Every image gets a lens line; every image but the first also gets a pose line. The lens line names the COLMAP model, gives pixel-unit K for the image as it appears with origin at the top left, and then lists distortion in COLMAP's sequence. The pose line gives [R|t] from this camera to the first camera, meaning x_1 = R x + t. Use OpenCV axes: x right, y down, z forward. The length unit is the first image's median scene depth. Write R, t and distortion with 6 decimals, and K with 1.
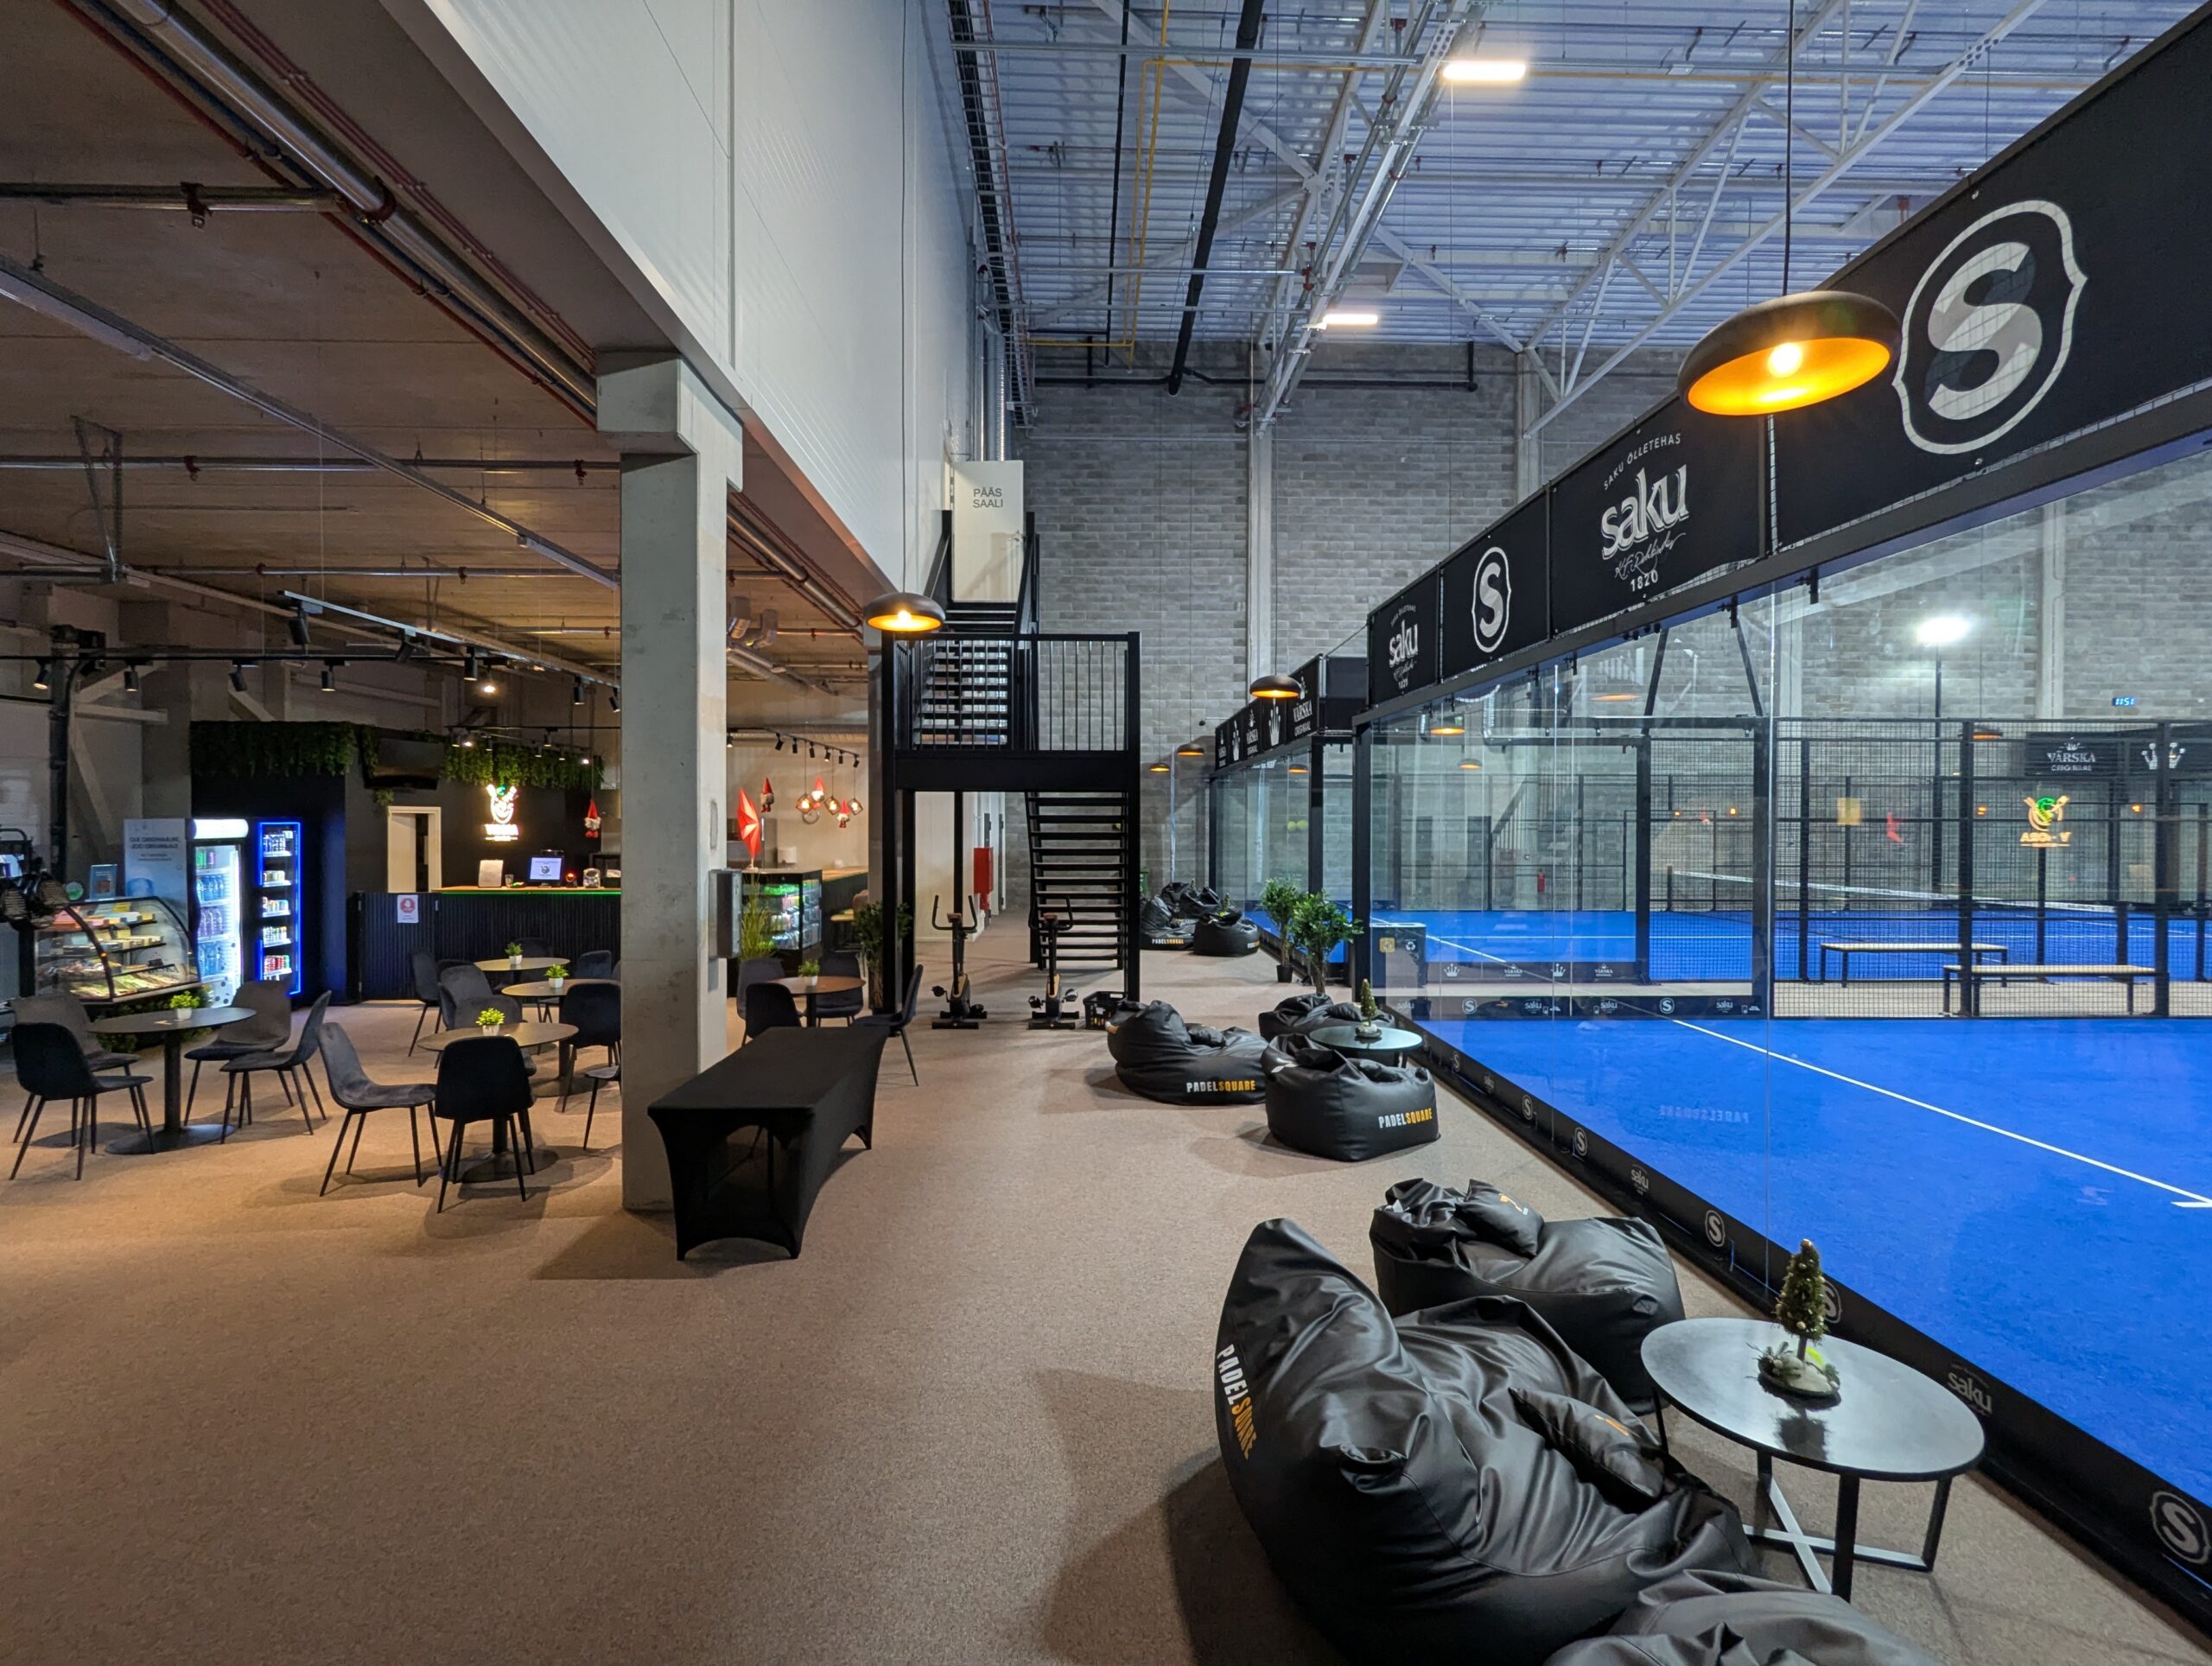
lens RADIAL K [[1048.7, 0, 1110.4], [0, 1048.7, 833.2], [0, 0, 1]] dist [0.002263, -0.000160]
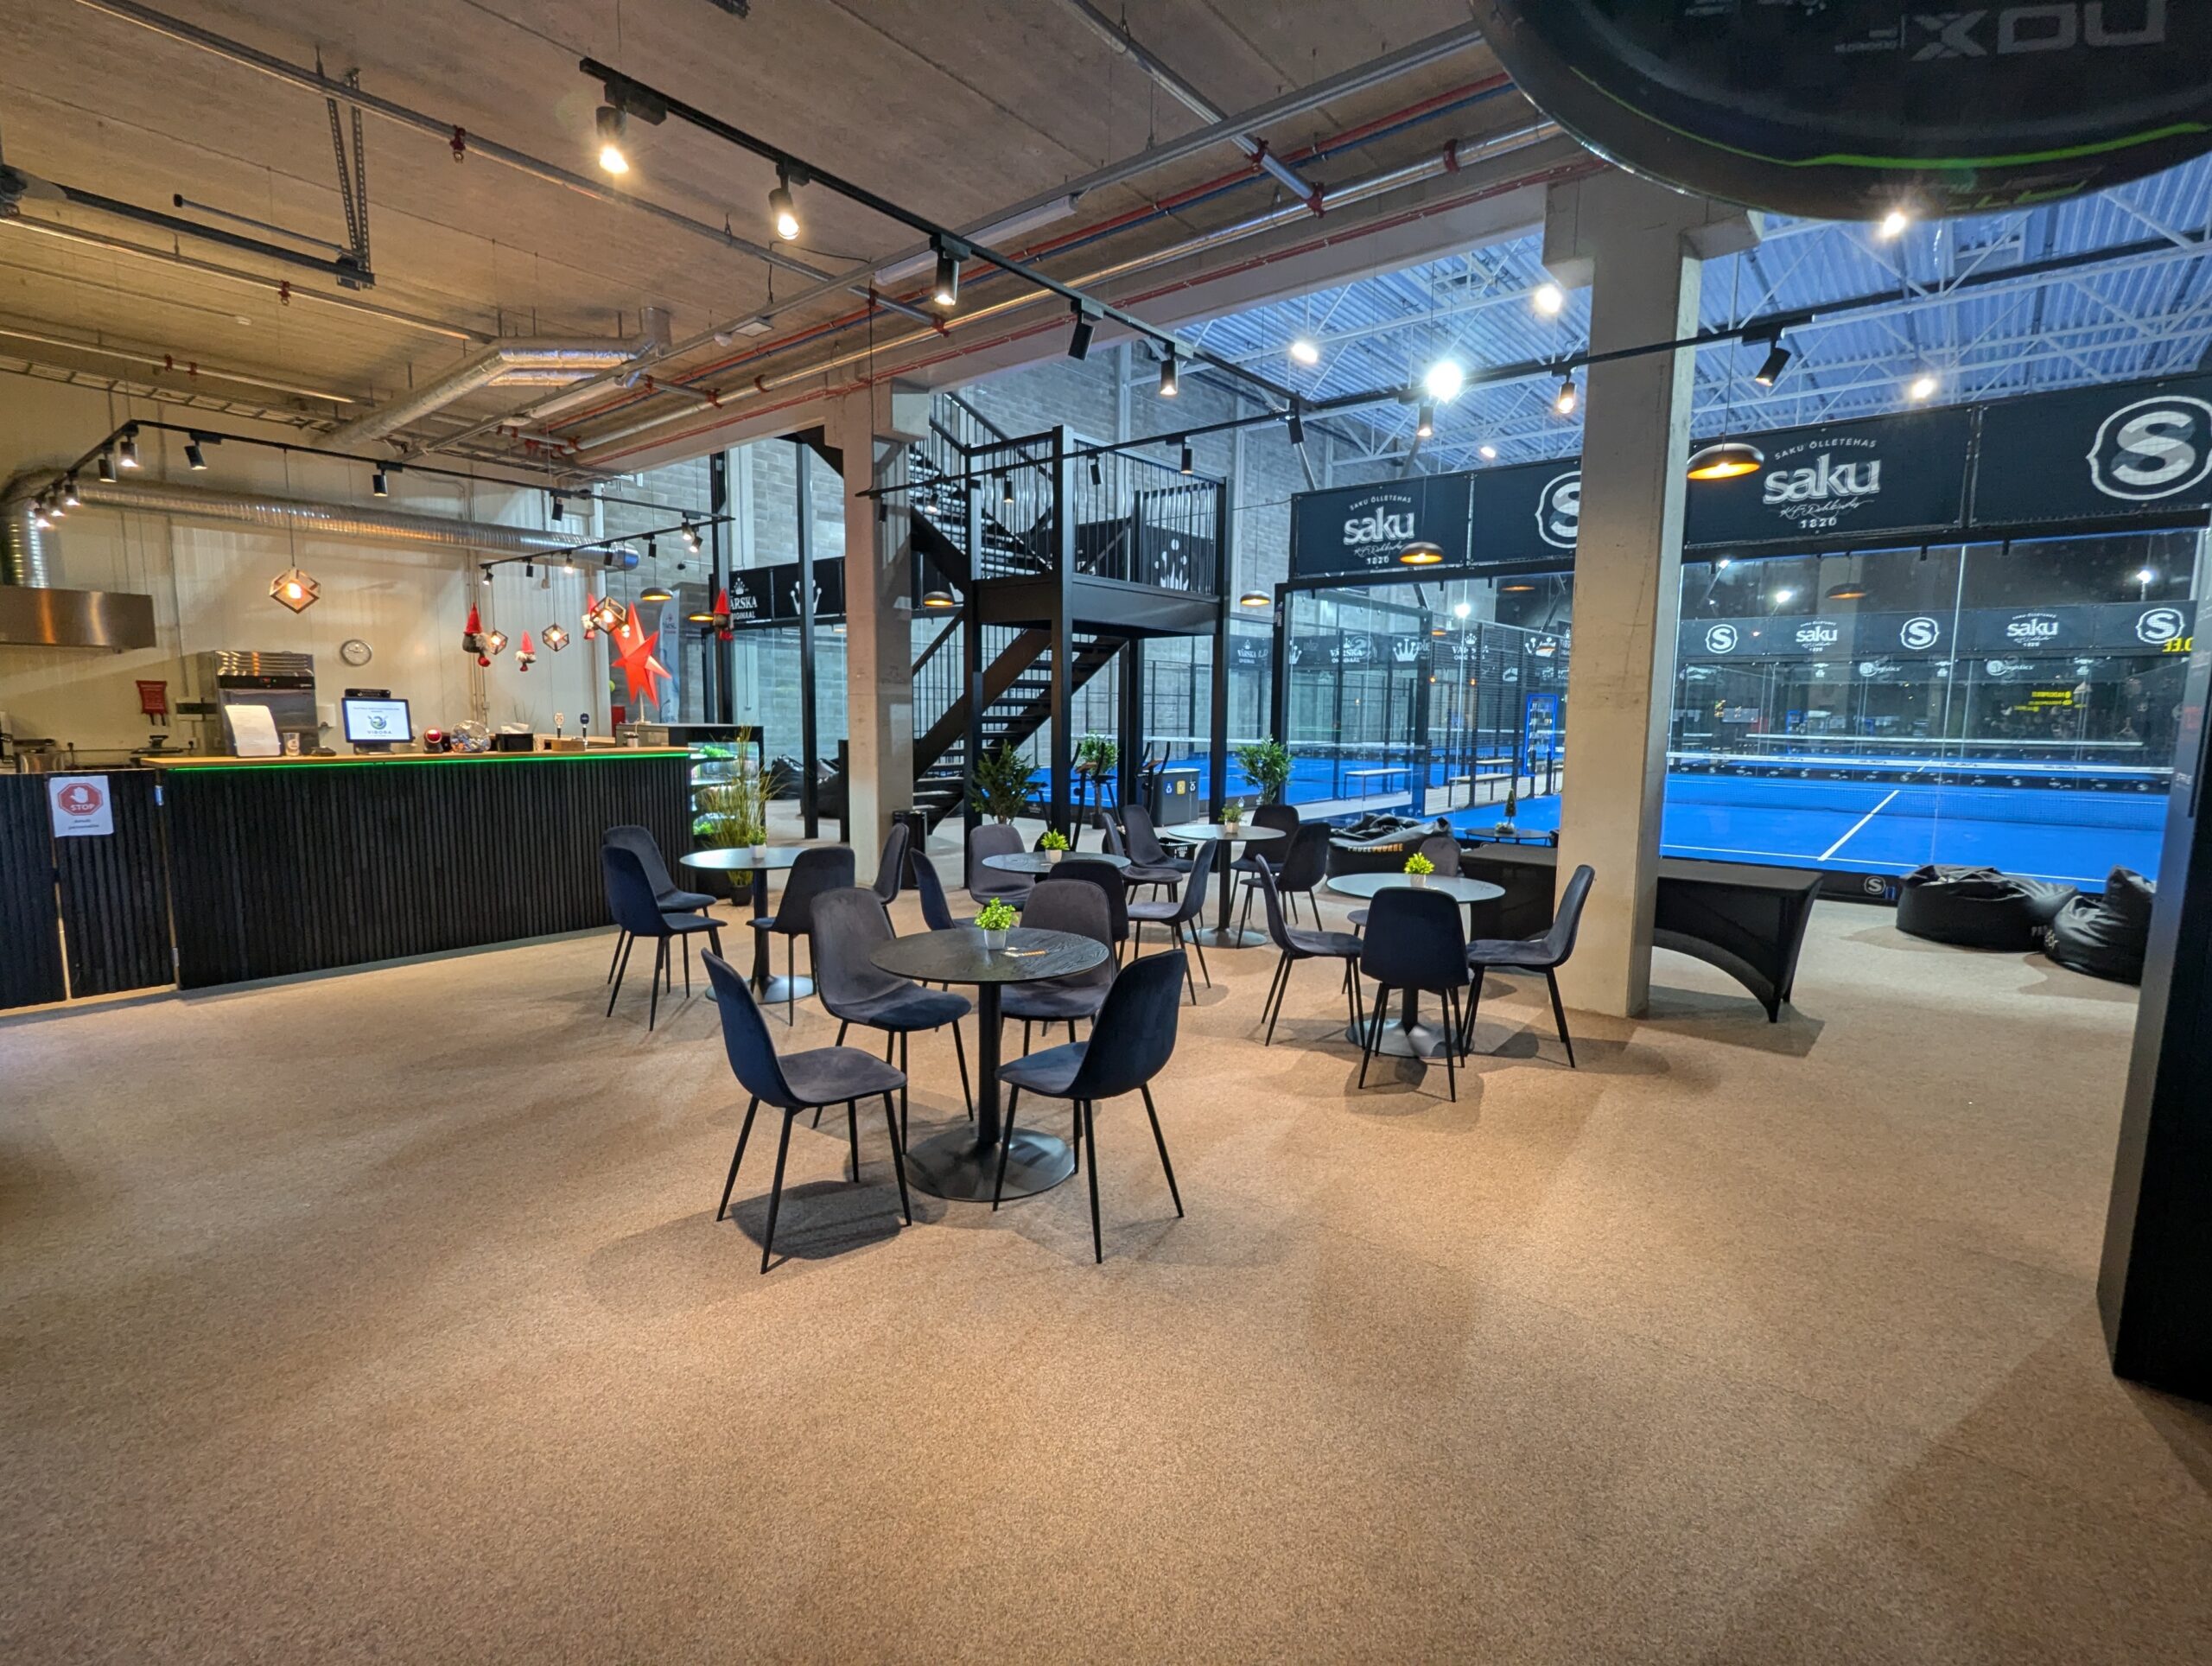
lens RADIAL K [[1048.7, 0, 1108.1], [0, 1048.7, 831.4], [0, 0, 1]] dist [0.002263, -0.000160]
pose [[0.654660, -0.083009, 0.751352, -1.557362], [-0.000989, 0.993858, 0.110663, 0.065822], [-0.755923, -0.073189, 0.650557, 0.741163]]
